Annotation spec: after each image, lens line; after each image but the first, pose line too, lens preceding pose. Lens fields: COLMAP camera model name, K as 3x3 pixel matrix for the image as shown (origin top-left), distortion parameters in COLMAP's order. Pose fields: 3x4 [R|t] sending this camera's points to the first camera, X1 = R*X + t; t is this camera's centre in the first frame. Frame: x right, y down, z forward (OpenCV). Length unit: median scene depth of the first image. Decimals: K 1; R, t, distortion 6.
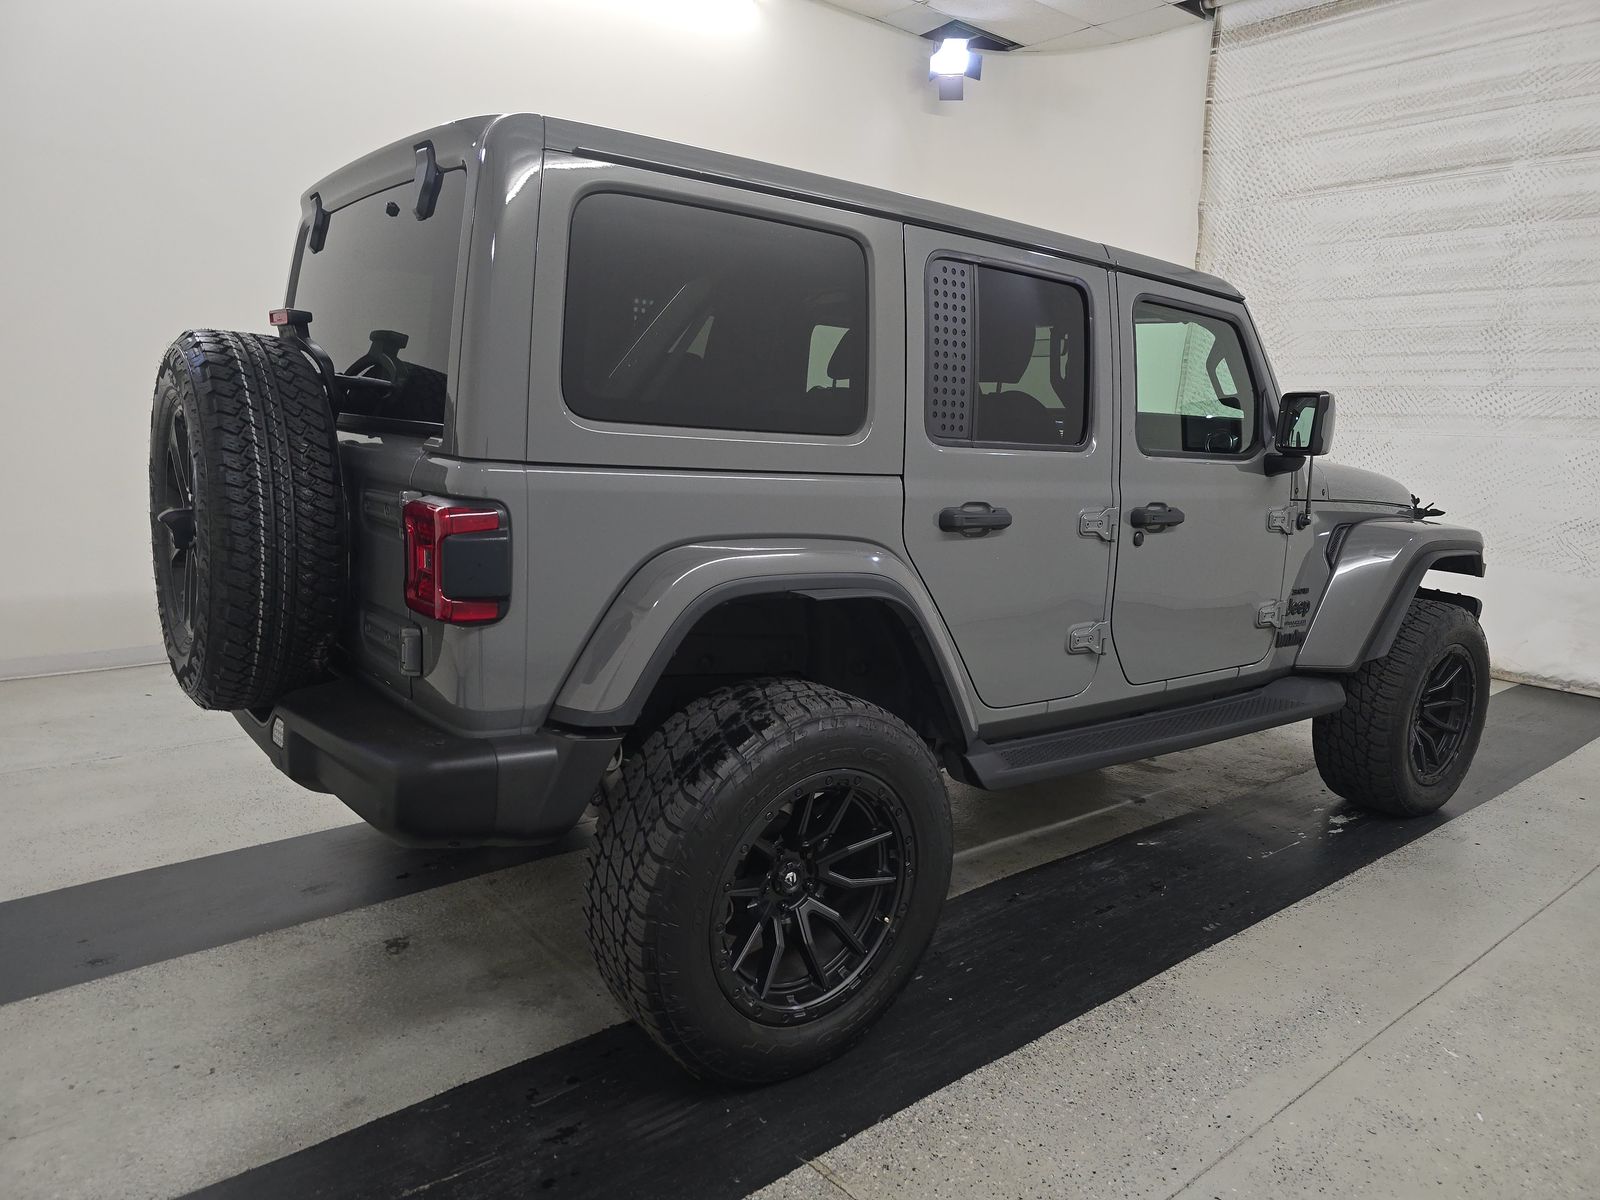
lens RADIAL K [[1066.8, 0, 807.0], [0, 1066.8, 593.2], [0, 0, 1]] dist [0.042397, -0.033724]
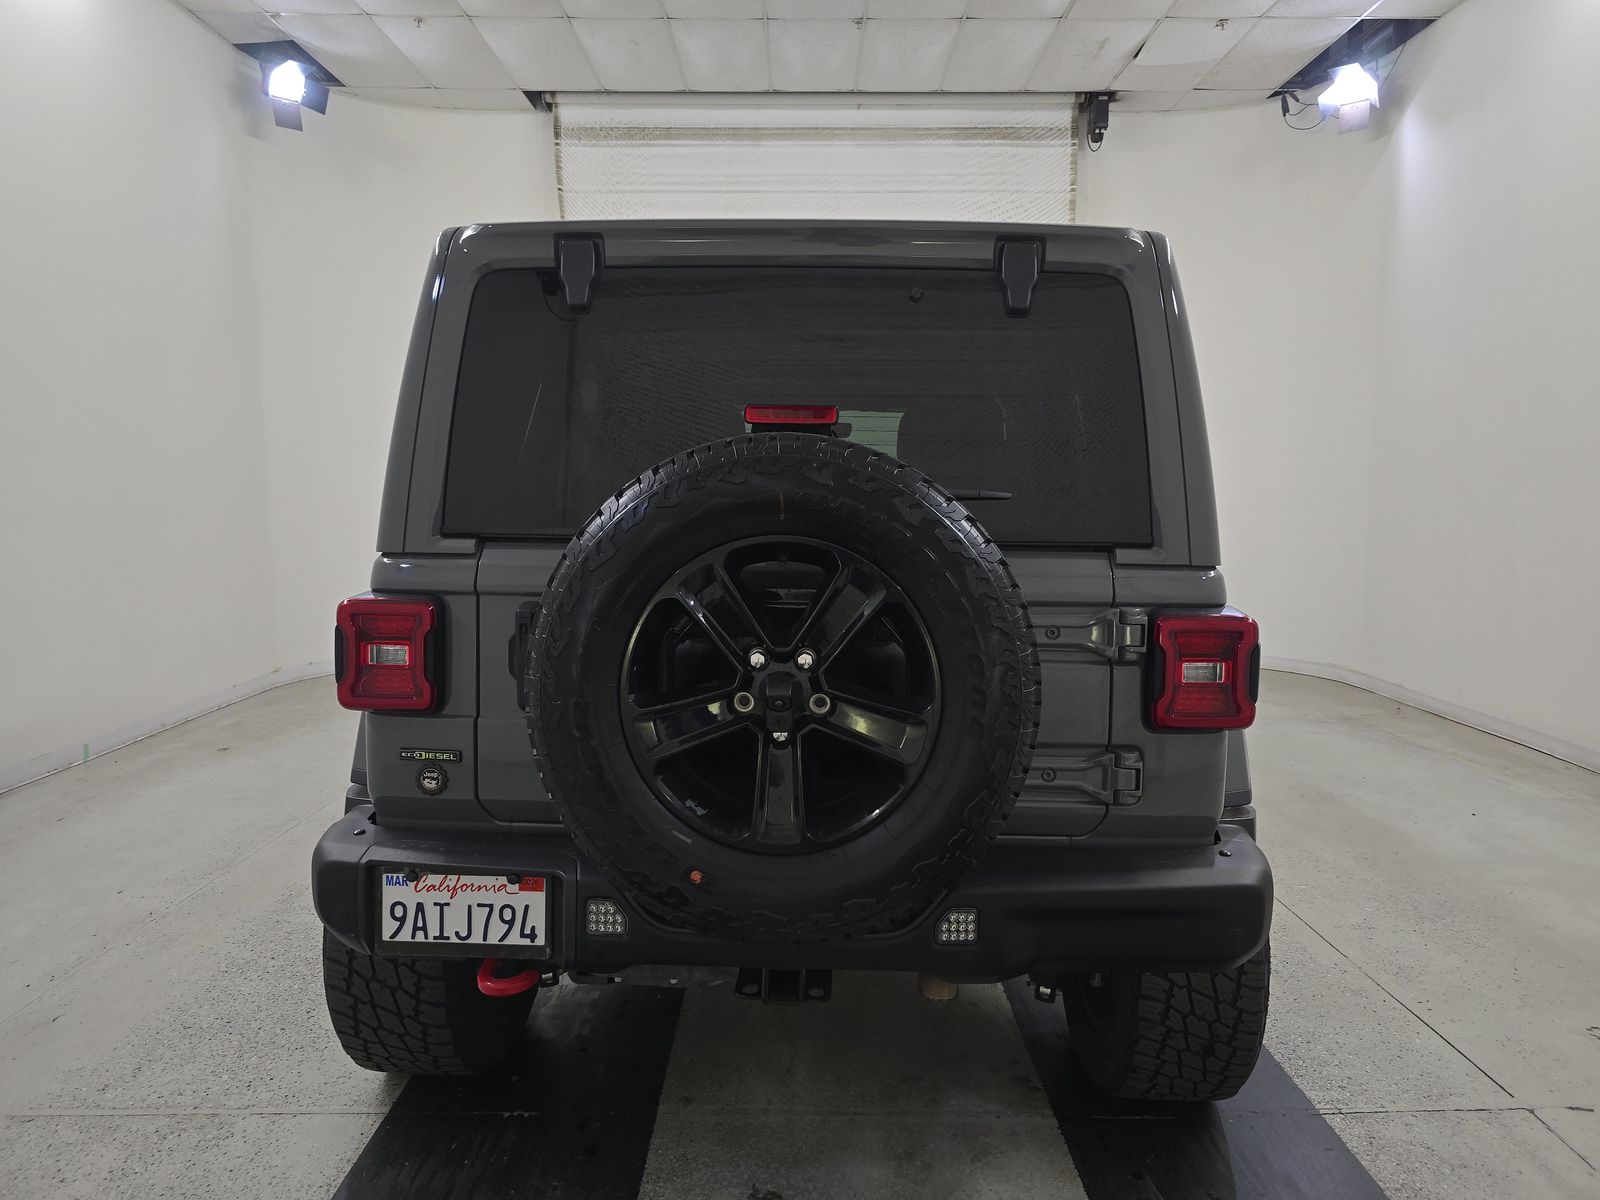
lens RADIAL K [[1066.8, 0, 807.0], [0, 1066.8, 593.2], [0, 0, 1]] dist [0.042397, -0.033724]
pose [[0.642362, -0.109064, 0.758601, -0.386502], [0.142960, 0.989501, 0.021207, -0.051776], [-0.752950, 0.094827, 0.651210, 0.181629]]
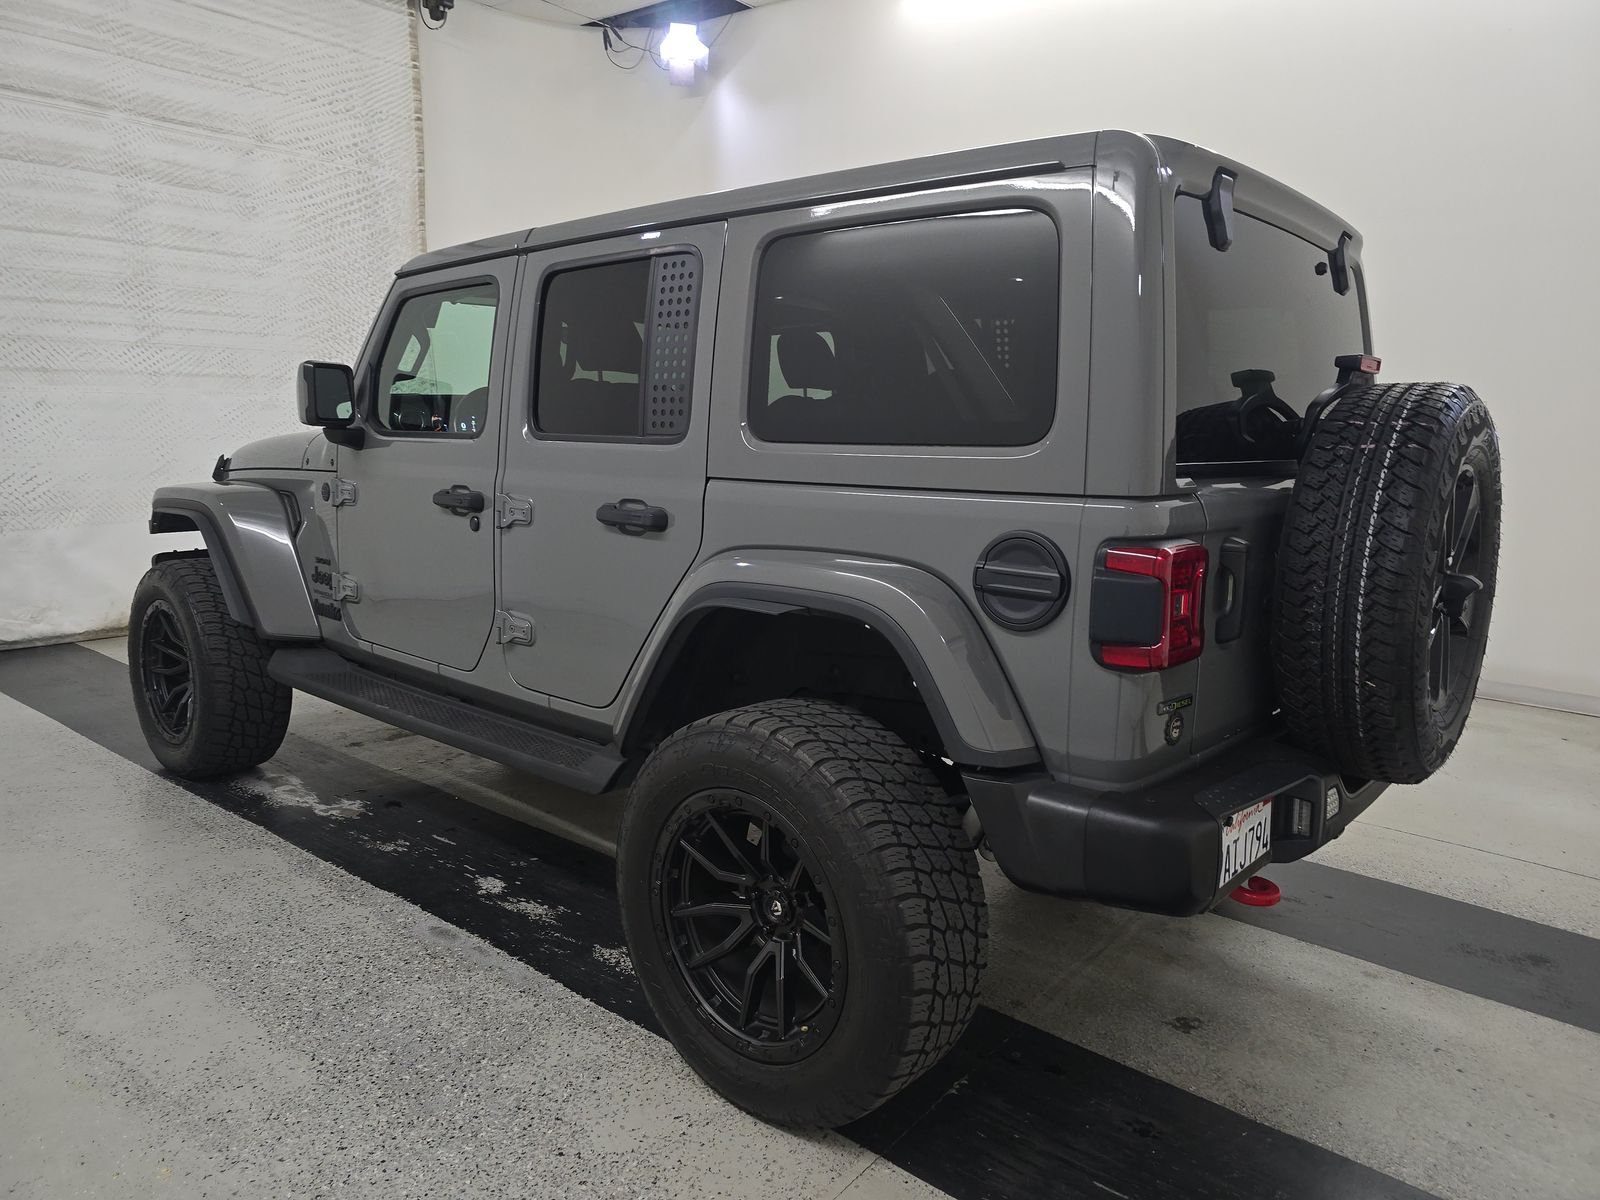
lens RADIAL K [[1066.8, 0, 807.0], [0, 1066.8, 593.2], [0, 0, 1]] dist [0.042397, -0.033724]
pose [[-0.193871, -0.207631, 0.958803, -0.482733], [0.125745, 0.964025, 0.234188, -0.124247], [-0.972935, 0.165967, -0.160788, 0.598814]]
